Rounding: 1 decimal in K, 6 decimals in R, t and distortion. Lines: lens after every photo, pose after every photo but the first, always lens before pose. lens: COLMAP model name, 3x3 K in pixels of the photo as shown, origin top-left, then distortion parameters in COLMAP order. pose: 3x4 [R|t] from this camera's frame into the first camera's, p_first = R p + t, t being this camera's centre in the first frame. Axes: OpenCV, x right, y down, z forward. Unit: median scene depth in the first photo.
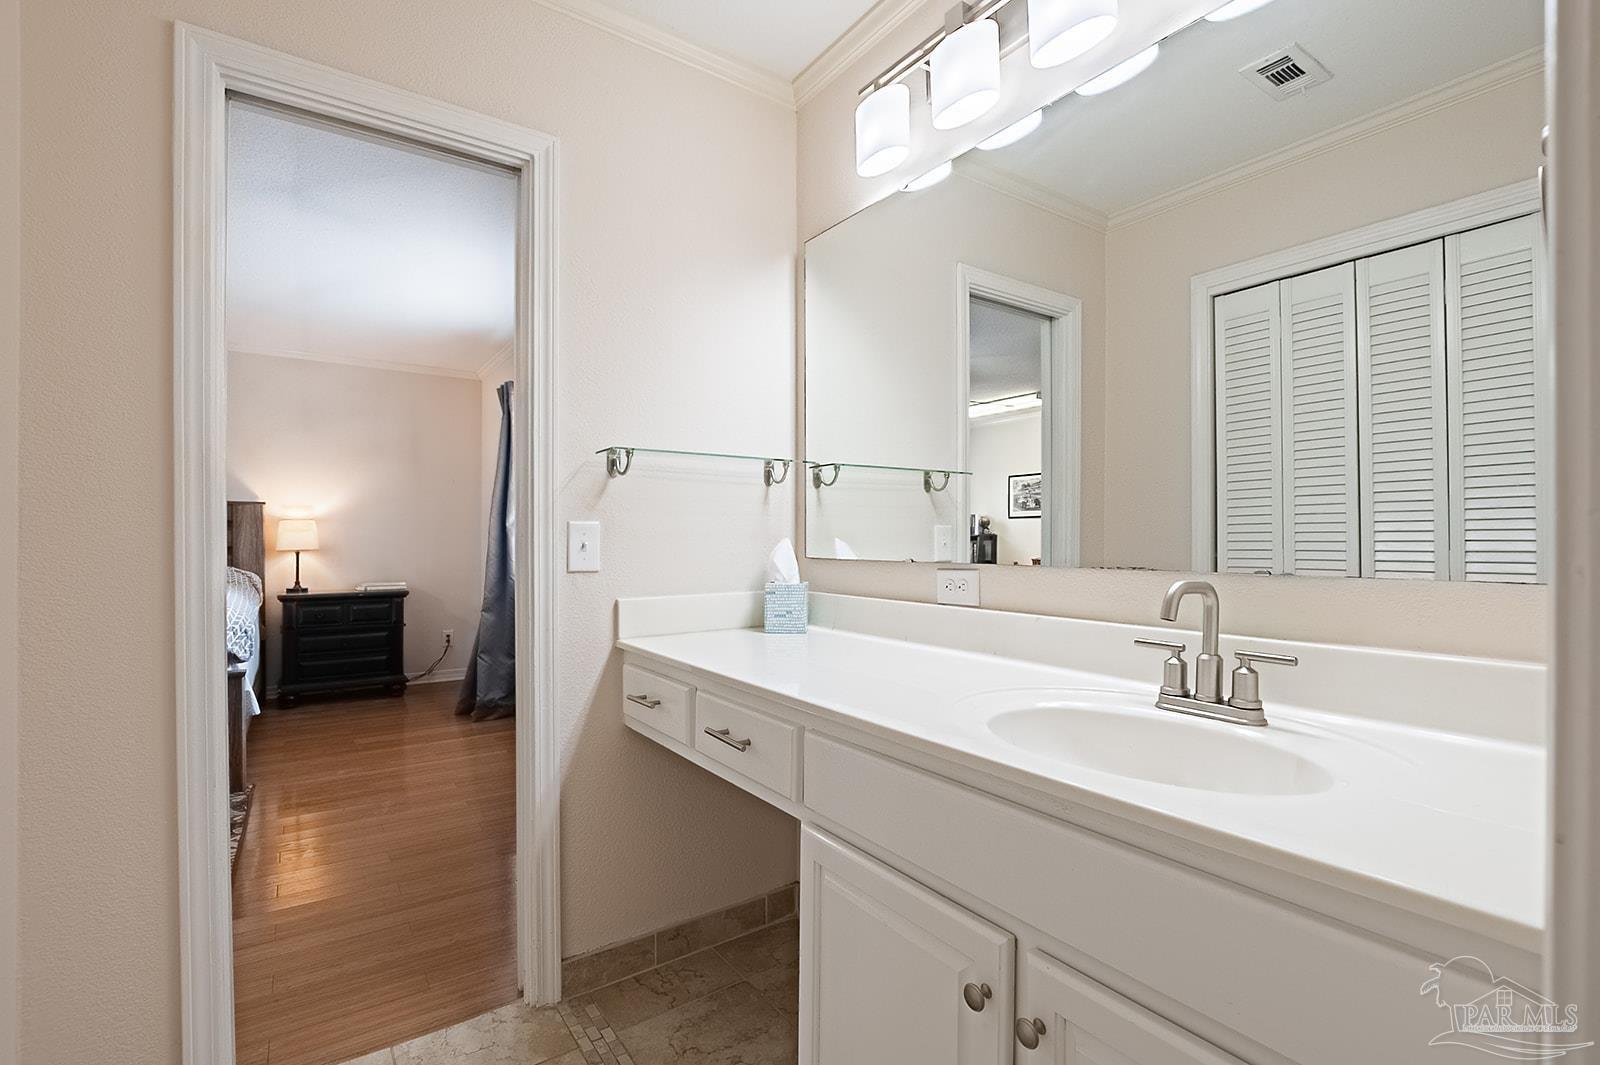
lens RADIAL K [[724.2, 0, 795.7], [0, 724.2, 534.7], [0, 0, 1]] dist [-0.004155, 0.000898]
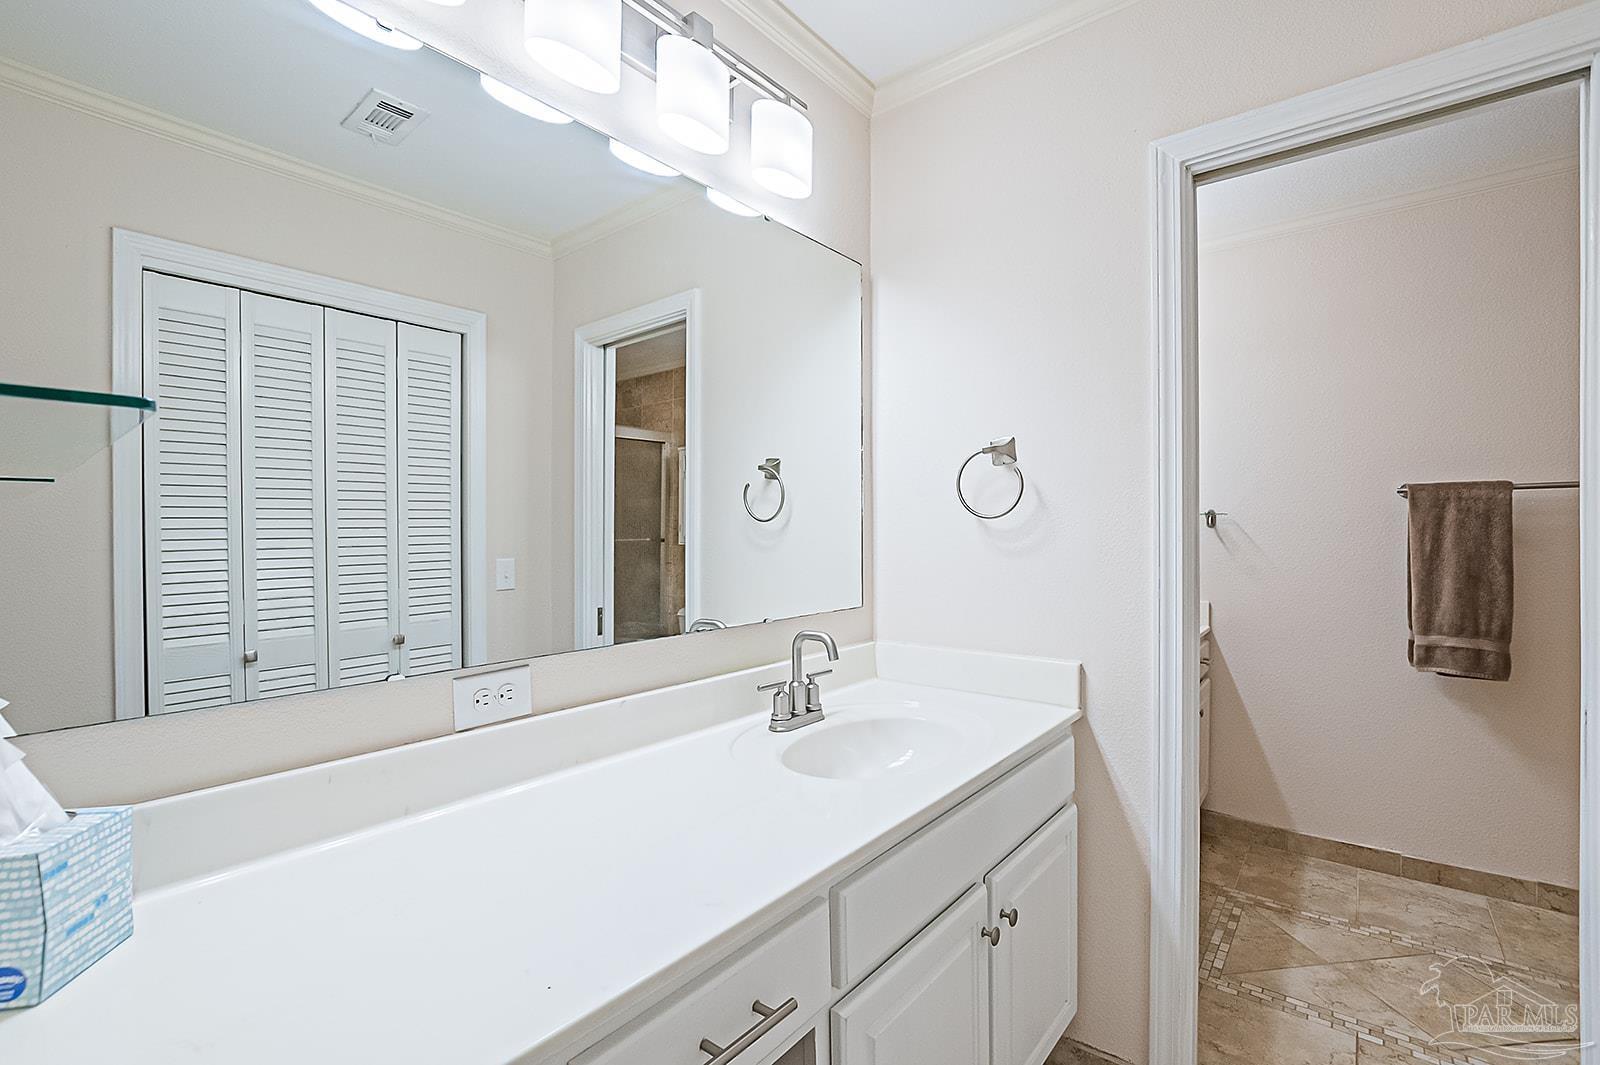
lens RADIAL K [[724.2, 0, 805.0], [0, 724.2, 534.7], [0, 0, 1]] dist [-0.004155, 0.000898]
pose [[-0.291031, 0.004201, 0.956704, -0.544152], [0.005850, 0.999979, -0.002612, -0.082487], [-0.956696, 0.004836, -0.291050, 0.945715]]
